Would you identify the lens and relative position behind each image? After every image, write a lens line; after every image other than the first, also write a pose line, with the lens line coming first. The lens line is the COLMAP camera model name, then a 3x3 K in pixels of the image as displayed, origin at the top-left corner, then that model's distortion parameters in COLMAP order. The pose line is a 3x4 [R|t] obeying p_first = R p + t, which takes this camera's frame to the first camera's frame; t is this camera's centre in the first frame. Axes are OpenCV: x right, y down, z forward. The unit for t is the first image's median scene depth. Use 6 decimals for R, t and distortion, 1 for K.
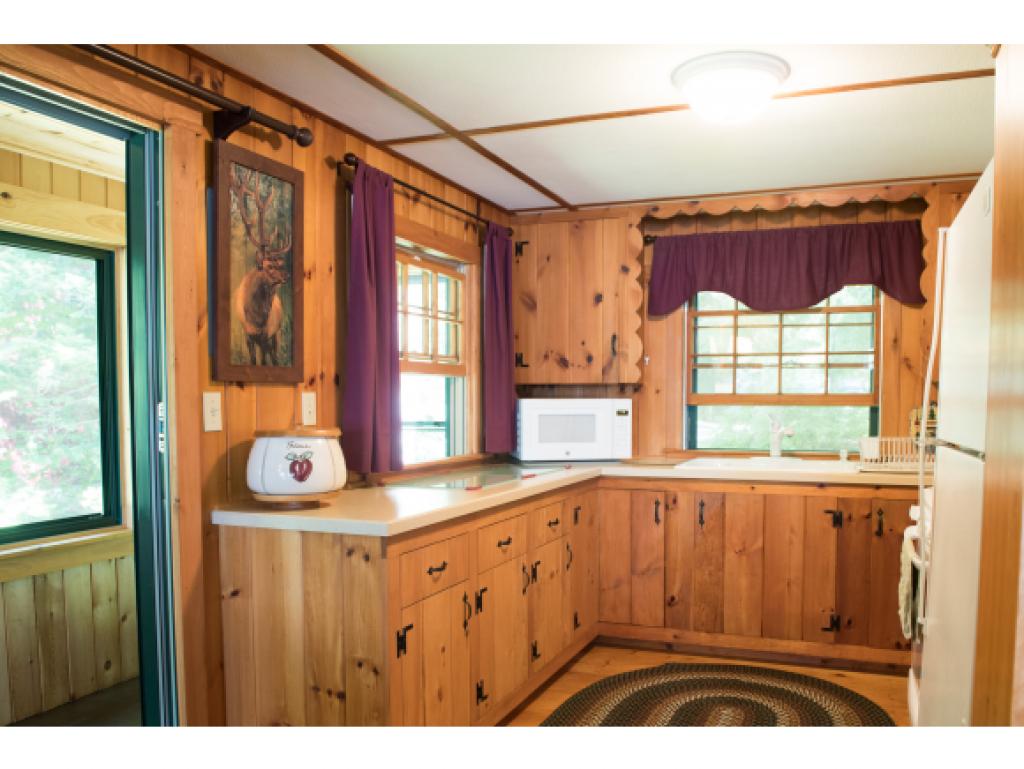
lens RADIAL K [[820.8, 0, 573.8], [0, 820.8, 452.3], [0, 0, 1]] dist [-0.054354, -0.006571]
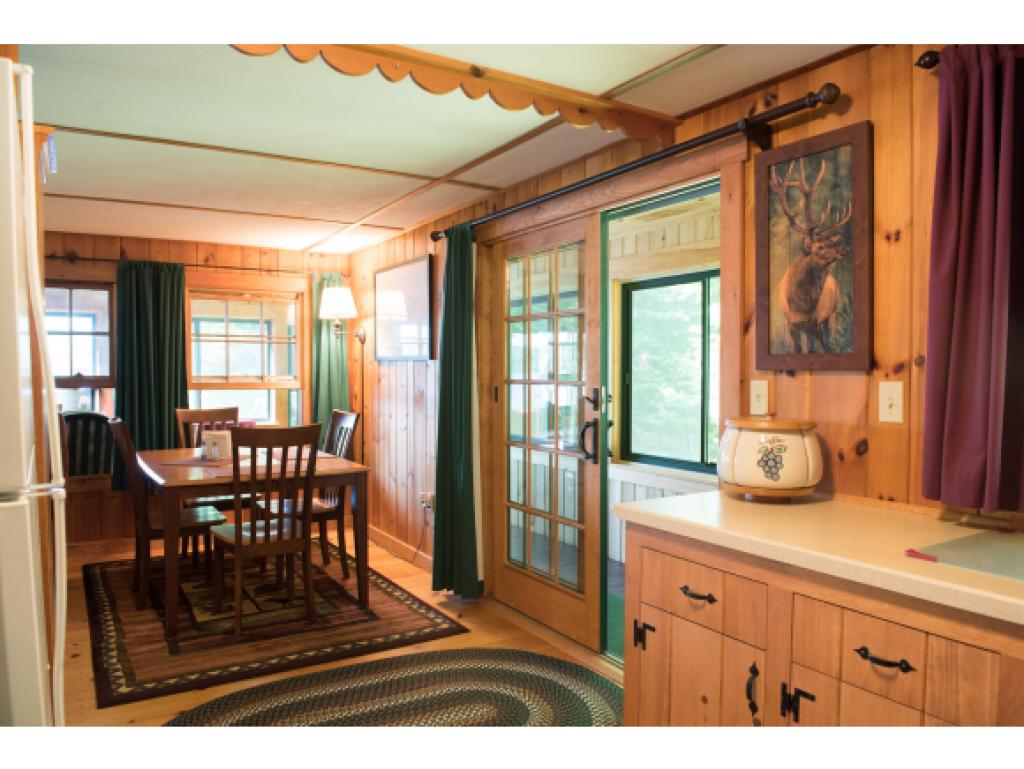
lens RADIAL K [[702.7, 0, 512.4], [0, 702.7, 389.0], [0, 0, 1]] dist [-0.043103, -0.010151]
pose [[-0.617921, 0.028549, -0.785722, 0.337408], [-0.048441, 0.996060, 0.074287, -0.074923], [0.784747, 0.083964, -0.614103, 0.852560]]
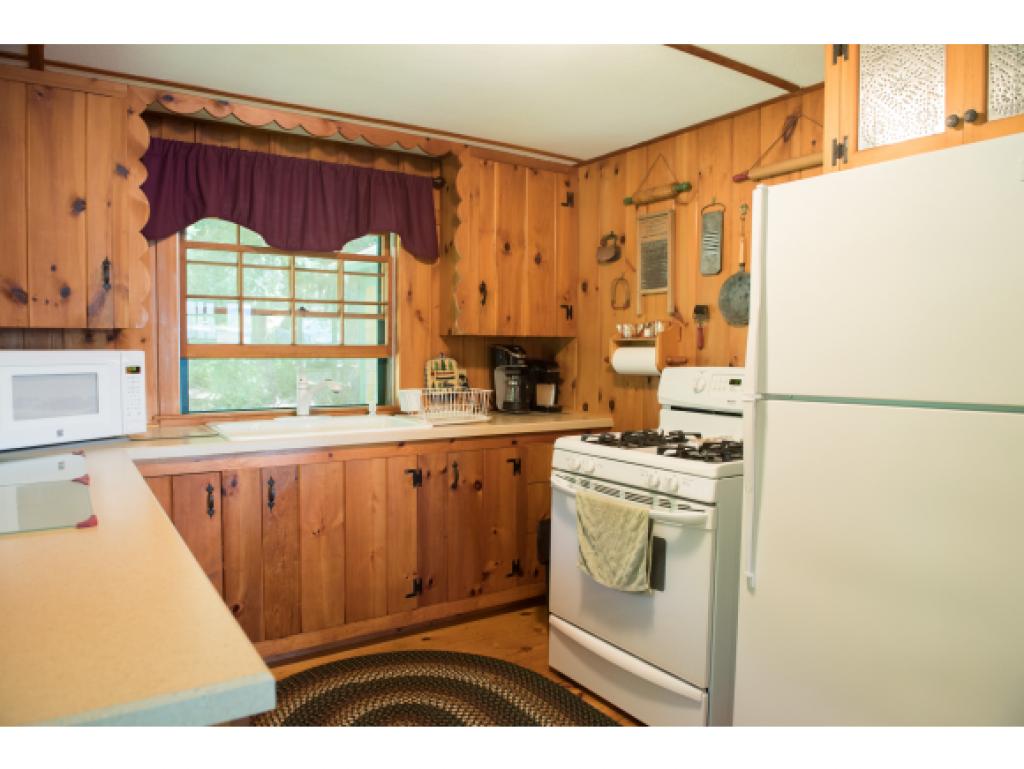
lens RADIAL K [[702.7, 0, 521.8], [0, 702.7, 392.5], [0, 0, 1]] dist [-0.043103, -0.010151]
pose [[0.593566, -0.044695, 0.803543, -0.254935], [0.045661, 0.998719, 0.021822, -0.029353], [-0.803489, 0.023738, 0.594846, 0.412683]]
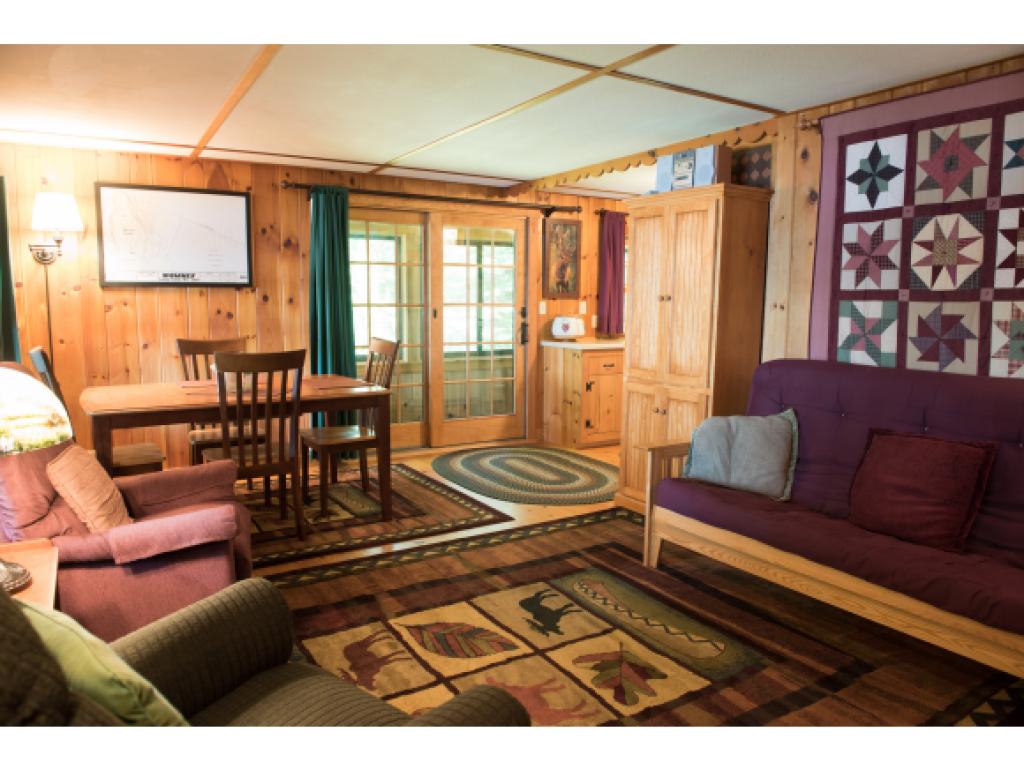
lens RADIAL K [[702.7, 0, 519.4], [0, 702.7, 388.4], [0, 0, 1]] dist [-0.043103, -0.010151]
pose [[0.786489, 0.079550, -0.612460, 0.718753], [-0.045315, 0.996430, 0.071231, 0.042443], [0.615940, -0.028269, 0.787286, -0.725470]]
